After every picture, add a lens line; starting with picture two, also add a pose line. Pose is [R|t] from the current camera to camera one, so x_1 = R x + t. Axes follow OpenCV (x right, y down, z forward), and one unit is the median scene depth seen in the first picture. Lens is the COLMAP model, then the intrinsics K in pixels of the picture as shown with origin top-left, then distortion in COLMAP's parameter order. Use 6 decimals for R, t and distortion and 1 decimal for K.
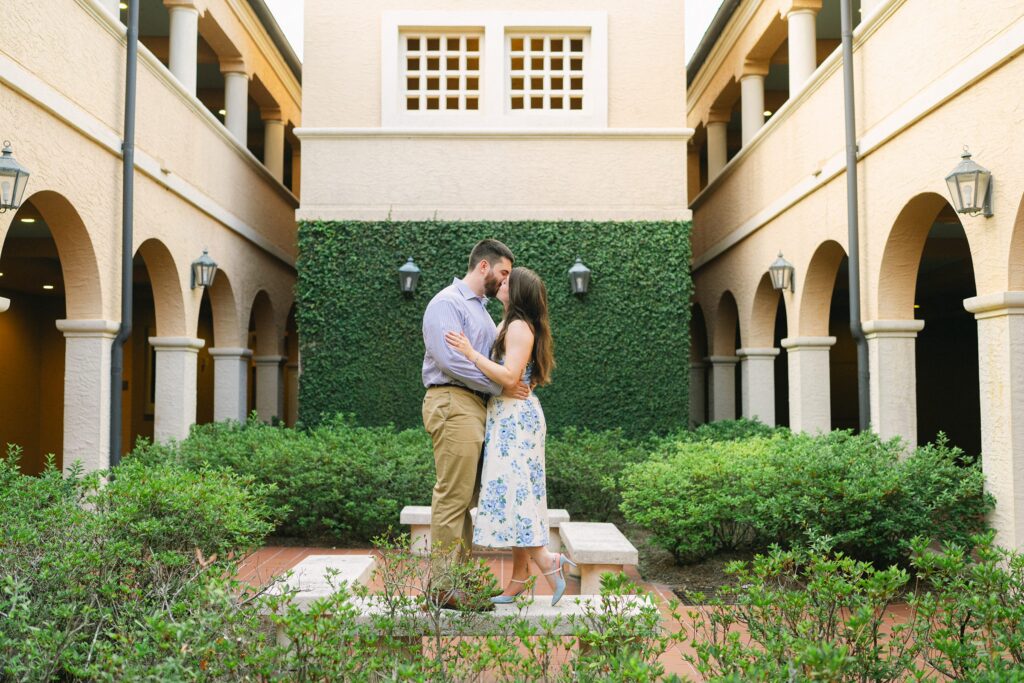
lens RADIAL K [[1051.9, 0, 507.3], [0, 1051.9, 349.2], [0, 0, 1]] dist [0.048726, 0.000000]
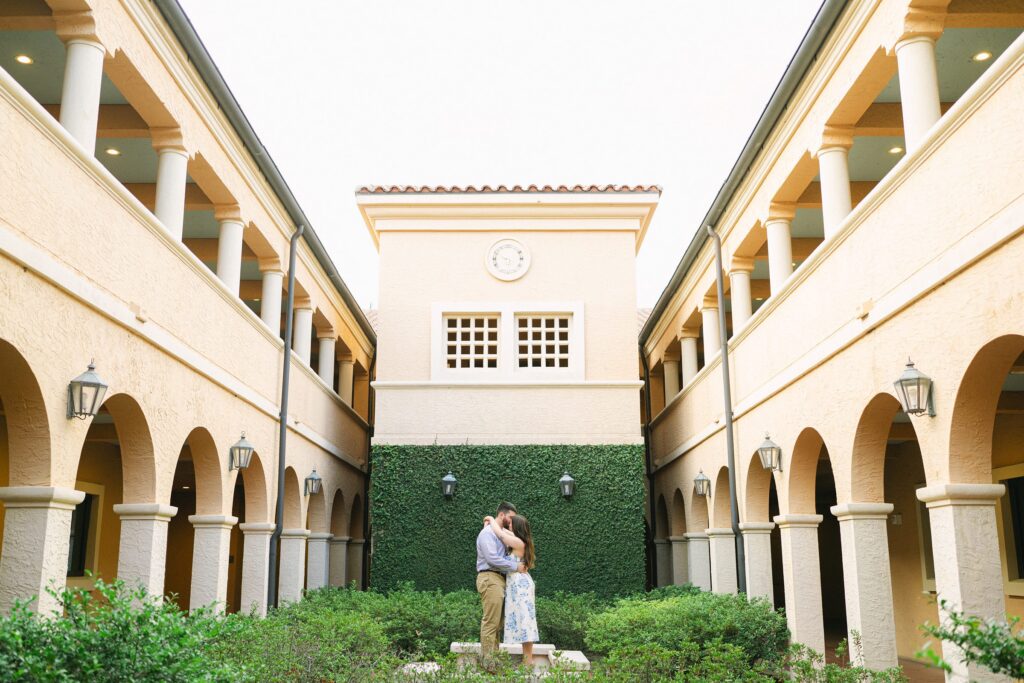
lens RADIAL K [[1051.9, 0, 502.8], [0, 1051.9, 345.5], [0, 0, 1]] dist [0.048726, 0.000000]
pose [[0.999887, -0.004463, -0.014382, 0.002475], [0.002172, 0.987830, -0.155521, -0.031603], [0.014901, 0.155472, 0.987728, -0.453629]]
